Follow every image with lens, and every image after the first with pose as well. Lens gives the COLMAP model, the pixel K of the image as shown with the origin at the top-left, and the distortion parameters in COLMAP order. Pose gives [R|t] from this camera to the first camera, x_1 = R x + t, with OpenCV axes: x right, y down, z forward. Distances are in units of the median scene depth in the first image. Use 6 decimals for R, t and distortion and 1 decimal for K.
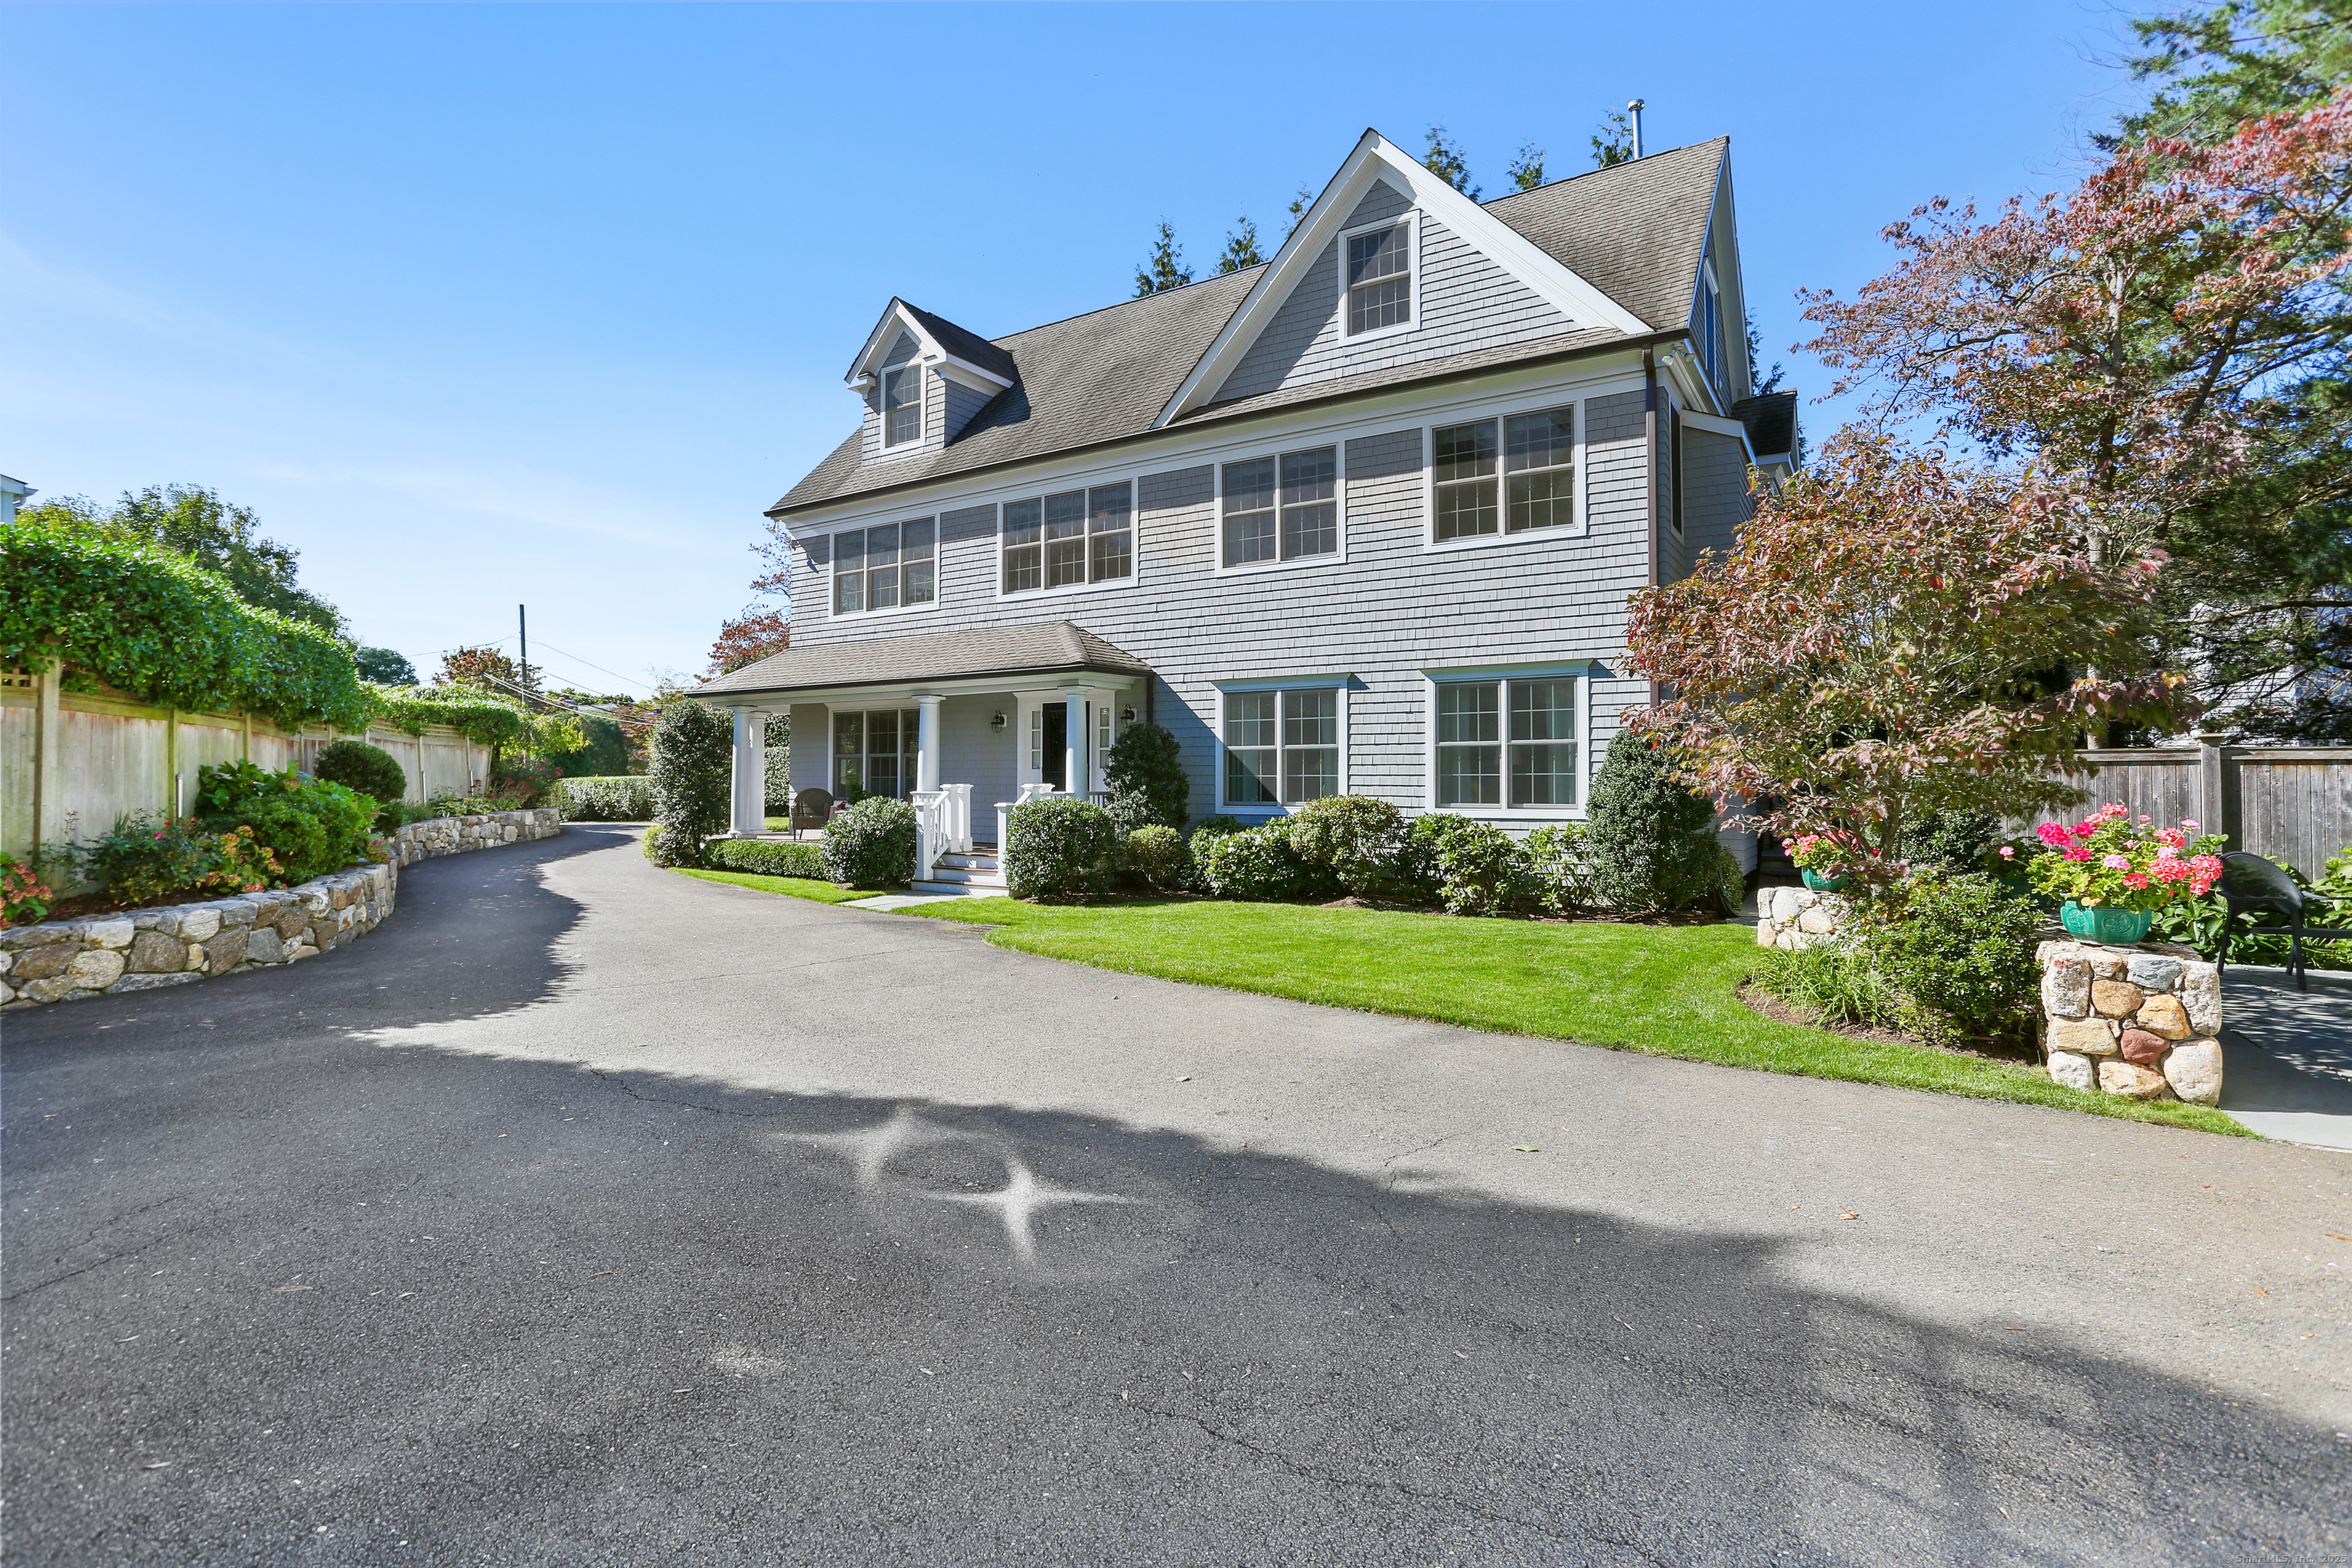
lens RADIAL K [[1124.3, 0, 1176.0], [0, 1124.3, 784.0], [0, 0, 1]] dist [-0.027391, -0.000053]
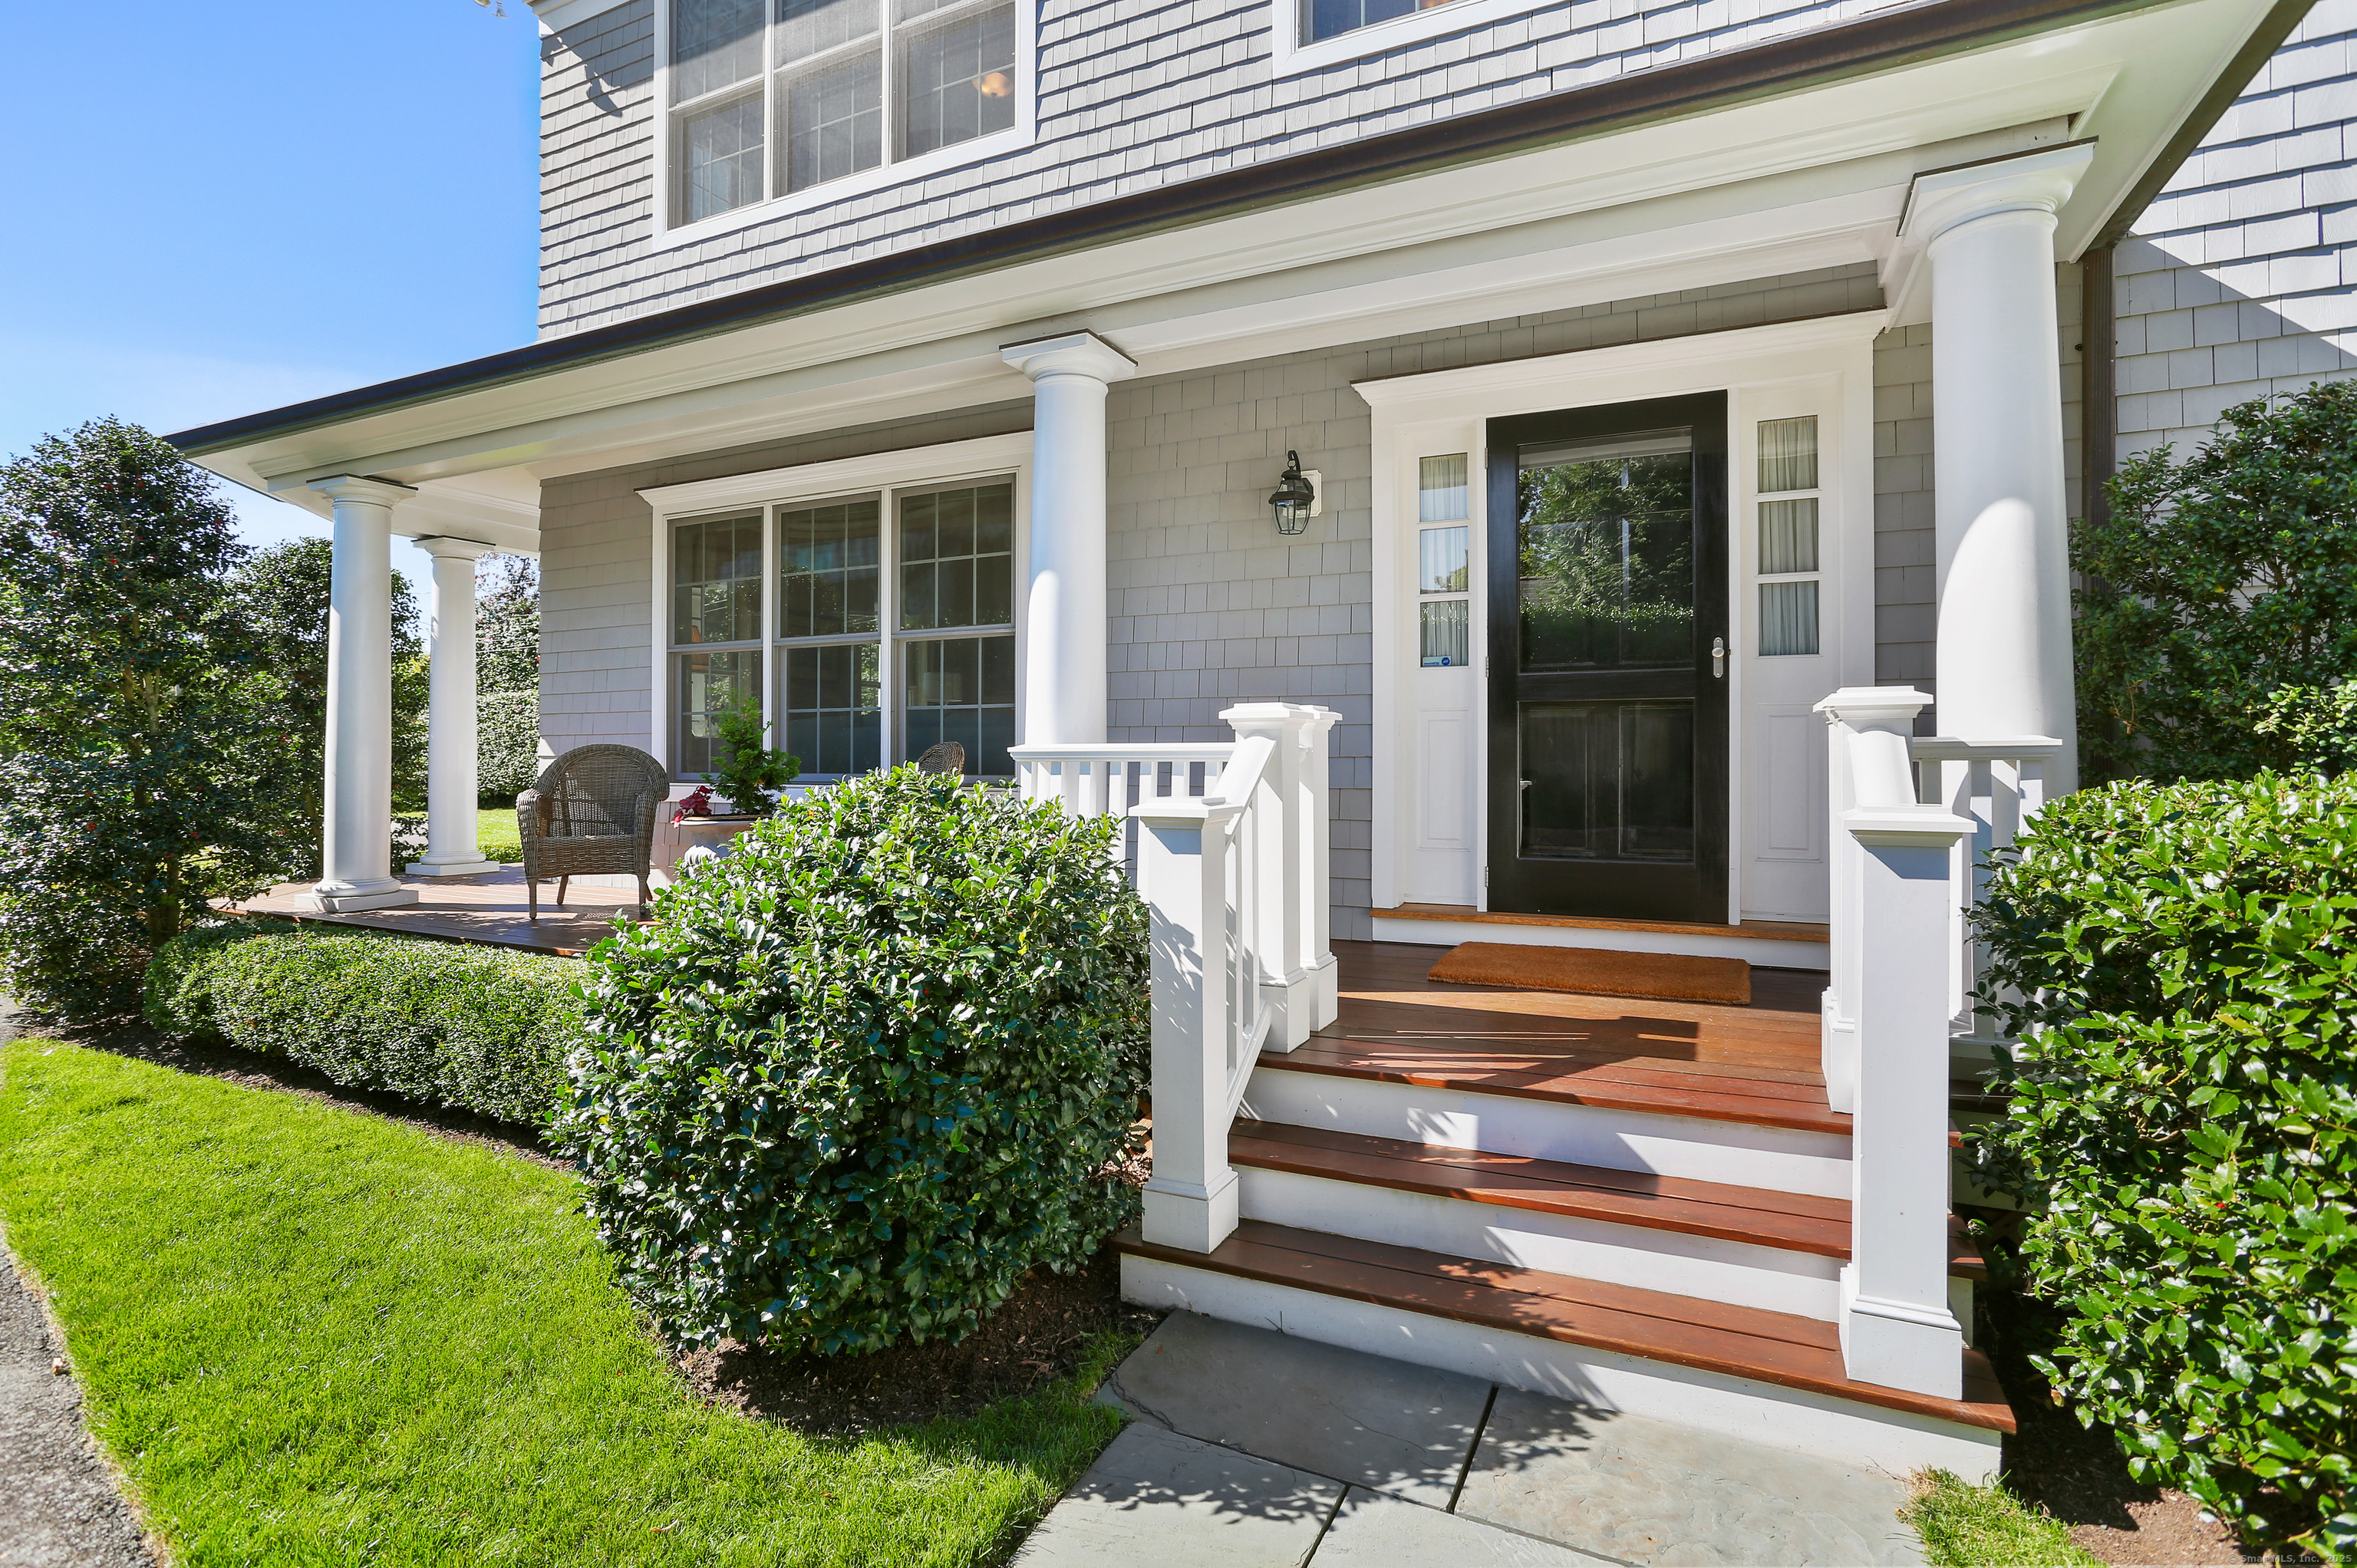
lens RADIAL K [[1126.6, 0, 1178.5], [0, 1126.6, 784.0], [0, 0, 1]] dist [-0.027391, -0.000053]
pose [[0.992889, -0.003504, 0.118992, -0.199619], [0.001173, 0.999806, 0.019656, 0.008949], [-0.119038, -0.019377, 0.992701, 0.667188]]
